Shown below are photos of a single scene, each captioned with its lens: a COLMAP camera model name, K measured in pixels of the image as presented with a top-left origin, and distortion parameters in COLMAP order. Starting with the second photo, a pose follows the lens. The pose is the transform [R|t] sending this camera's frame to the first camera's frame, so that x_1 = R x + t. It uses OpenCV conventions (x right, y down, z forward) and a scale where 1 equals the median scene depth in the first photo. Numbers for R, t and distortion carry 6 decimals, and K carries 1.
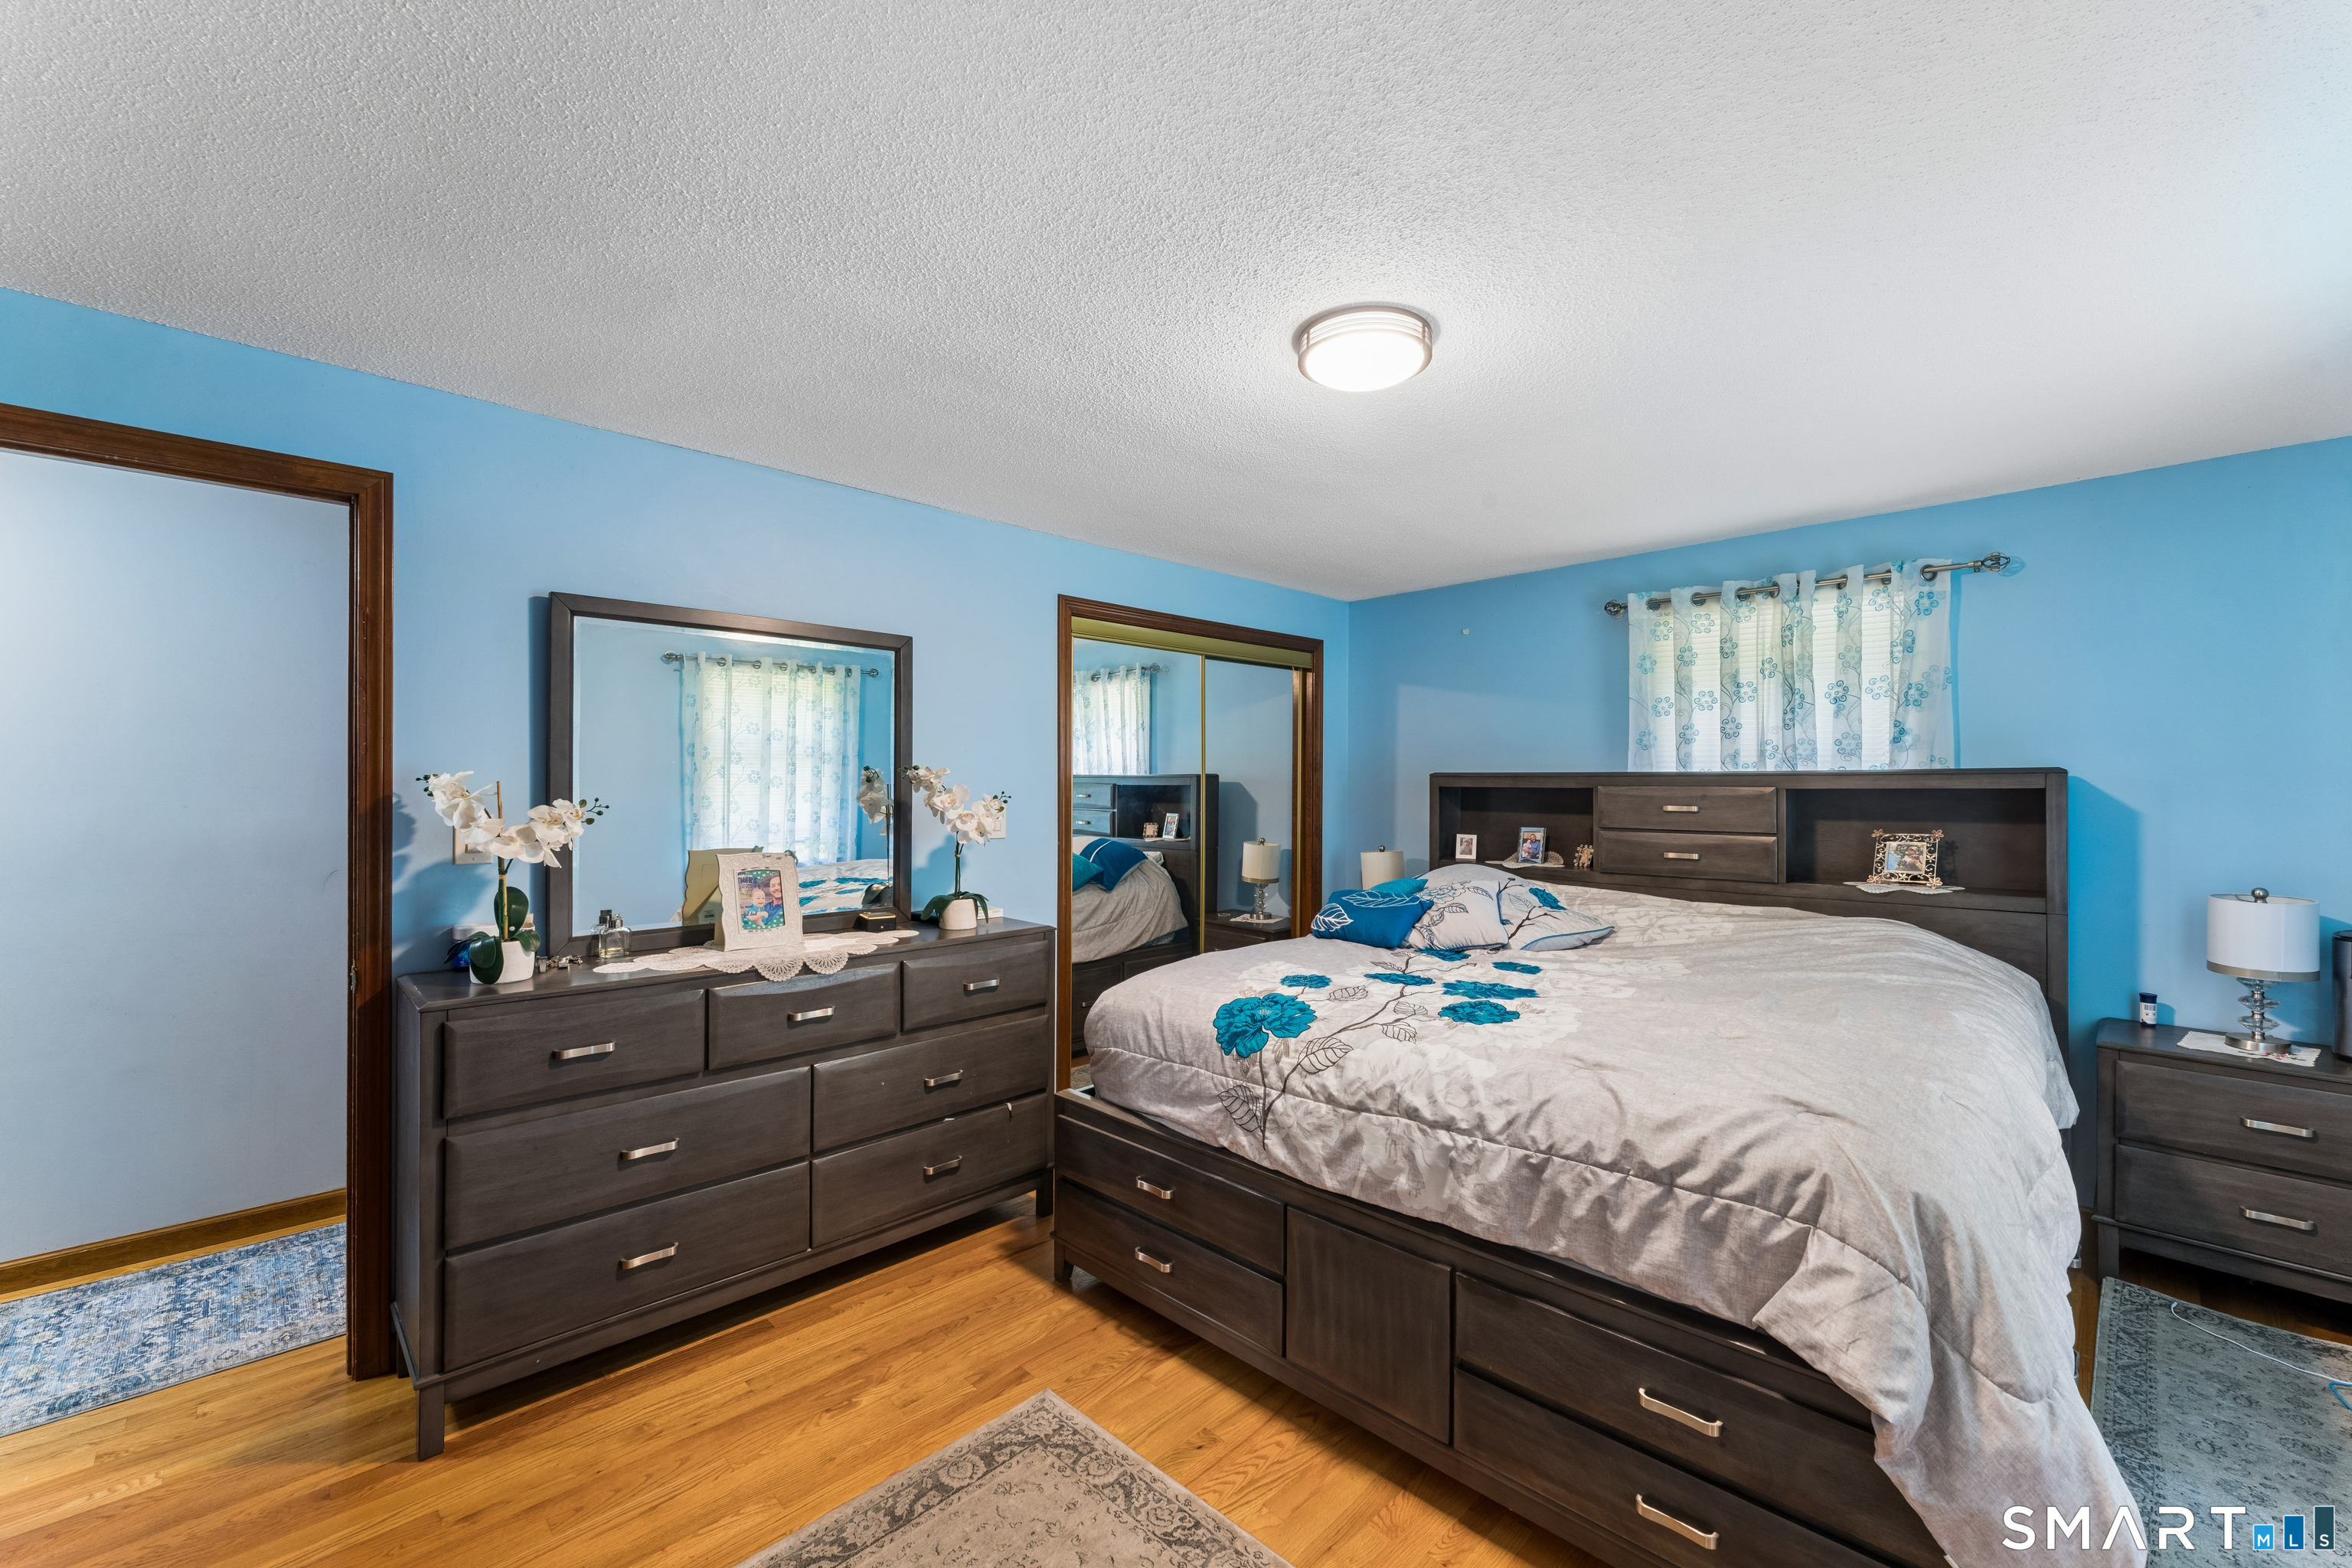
lens RADIAL K [[956.3, 0, 1174.5], [0, 956.3, 751.1], [0, 0, 1]] dist [-0.007235, 0.000312]
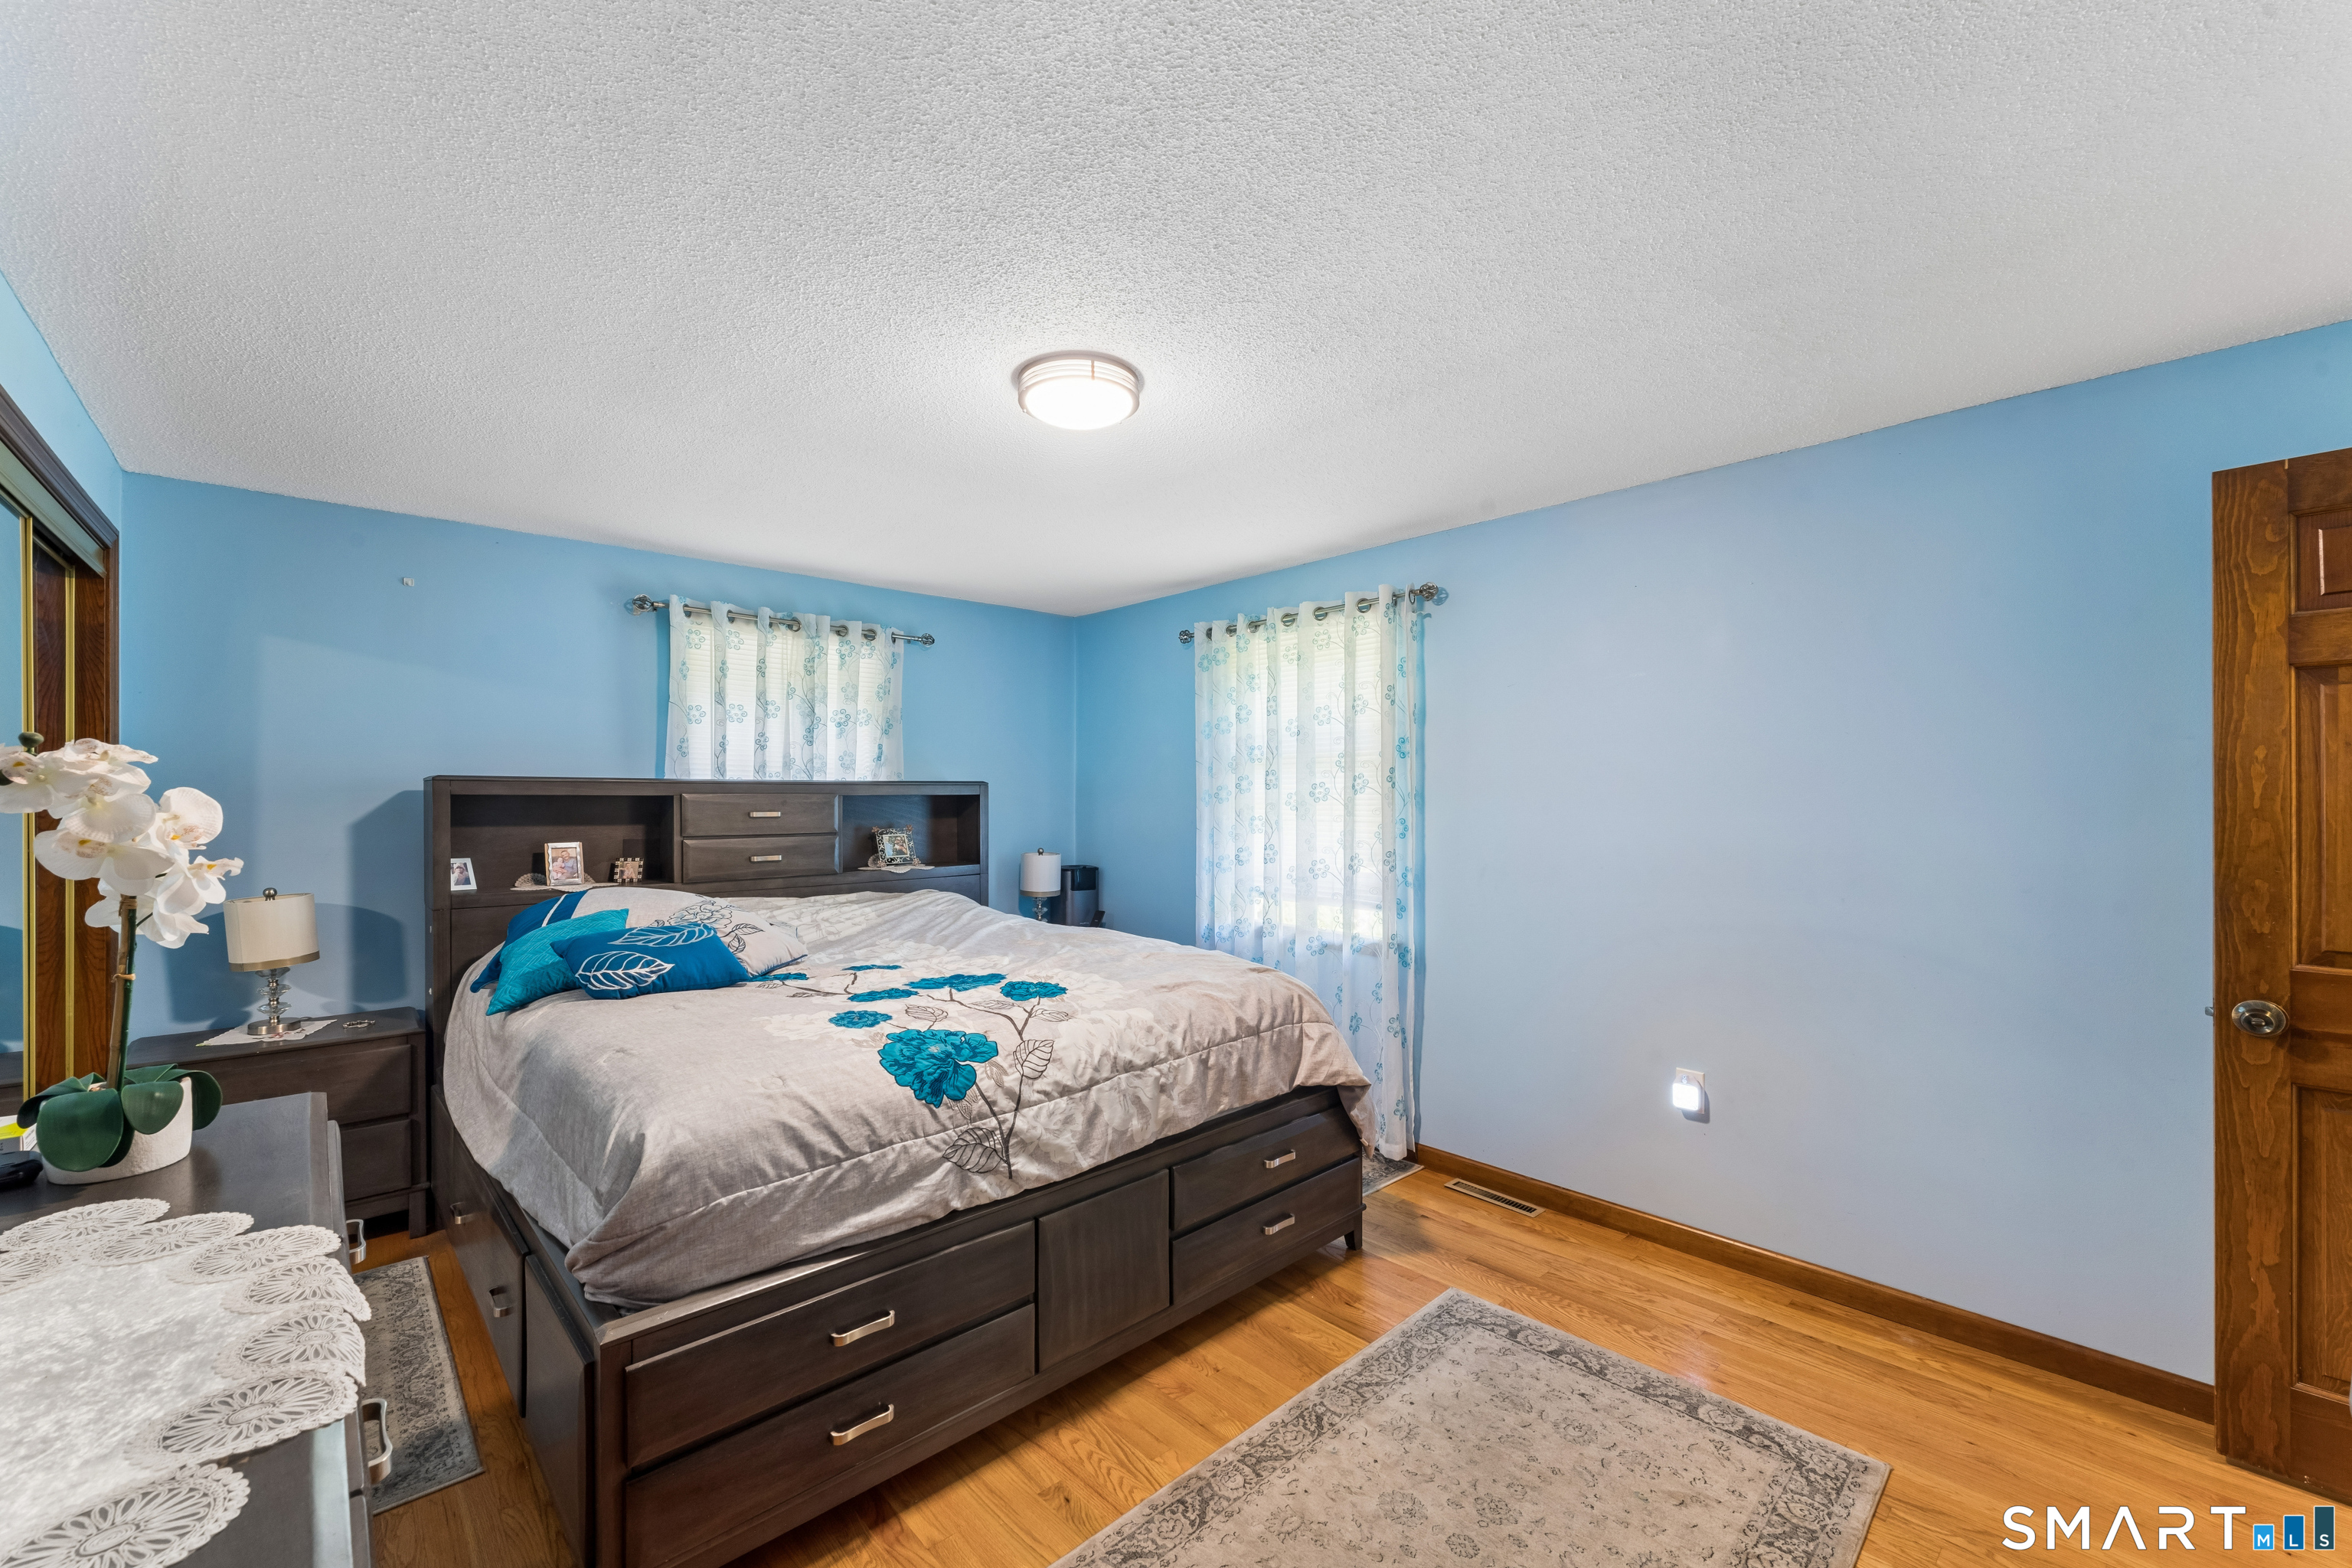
lens RADIAL K [[959.6, 0, 1165.4], [0, 959.6, 771.3], [0, 0, 1]] dist [-0.002807, -0.000434]
pose [[0.027552, 0.021458, 0.999390, -0.863366], [-0.034295, 0.999201, -0.020508, 0.030203], [-0.999032, -0.033709, 0.028266, 0.841119]]
